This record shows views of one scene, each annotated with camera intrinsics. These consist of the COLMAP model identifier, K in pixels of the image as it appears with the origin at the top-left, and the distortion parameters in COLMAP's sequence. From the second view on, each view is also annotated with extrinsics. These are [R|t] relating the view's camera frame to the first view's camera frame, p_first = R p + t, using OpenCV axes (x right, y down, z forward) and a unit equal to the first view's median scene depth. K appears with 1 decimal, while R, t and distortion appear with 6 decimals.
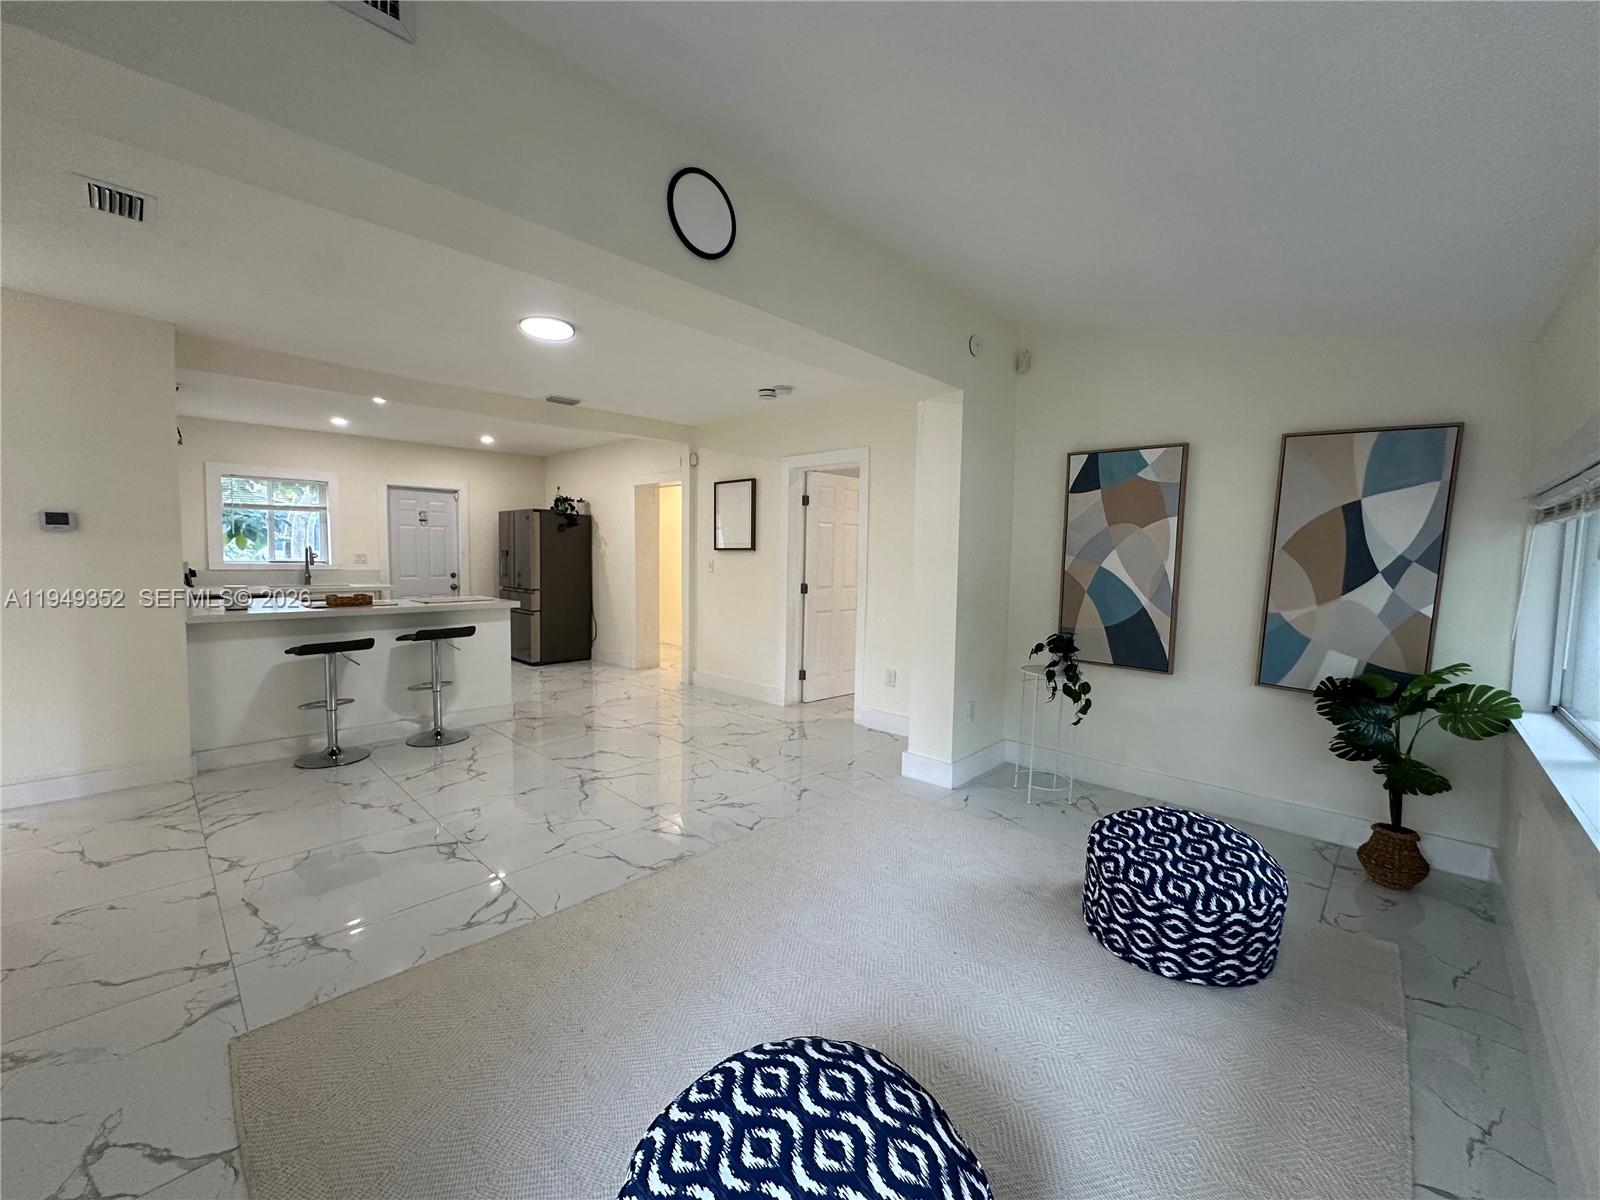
lens RADIAL K [[637.7, 0, 800.0], [0, 637.7, 600.0], [0, 0, 1]] dist [-0.000521, -0.000002]
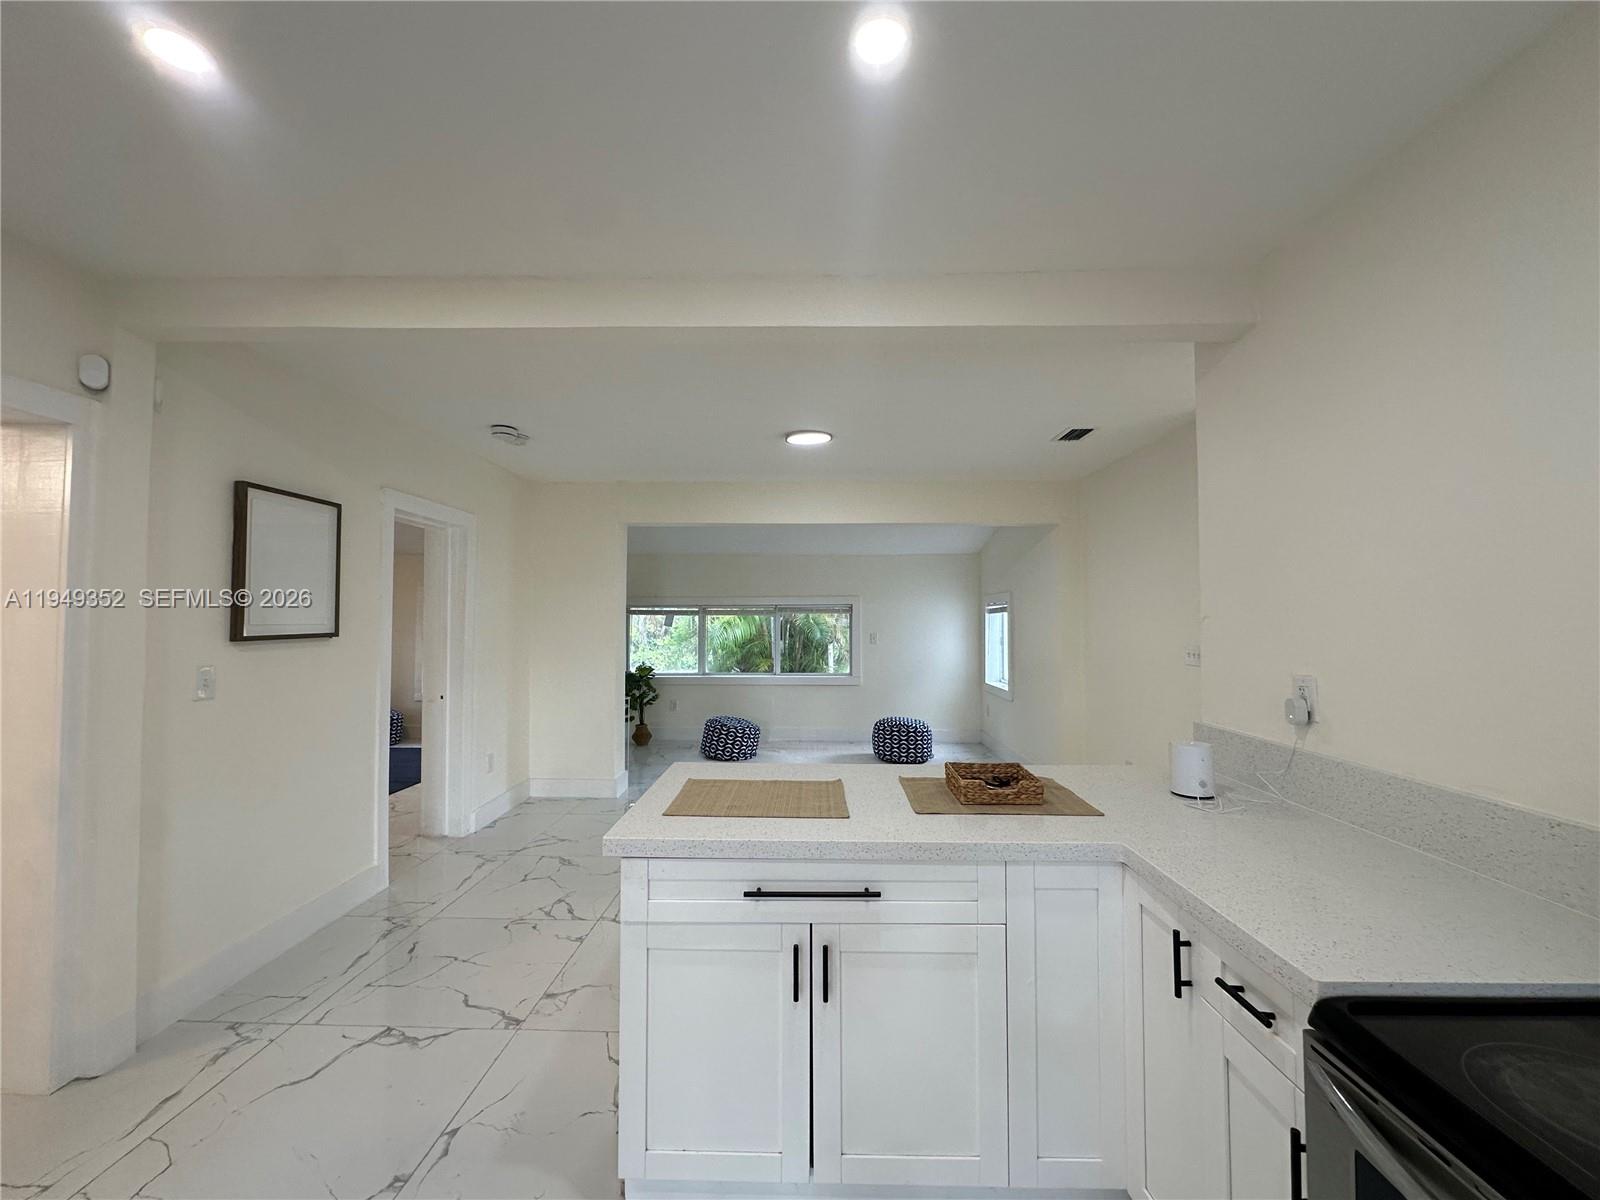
lens RADIAL K [[637.7, 0, 800.0], [0, 637.7, 600.0], [0, 0, 1]] dist [-0.000521, -0.000002]
pose [[-0.676491, 0.005433, 0.736431, -0.843850], [0.041218, 0.998685, 0.030495, -0.126840], [-0.735296, 0.050984, -0.675825, 1.244726]]
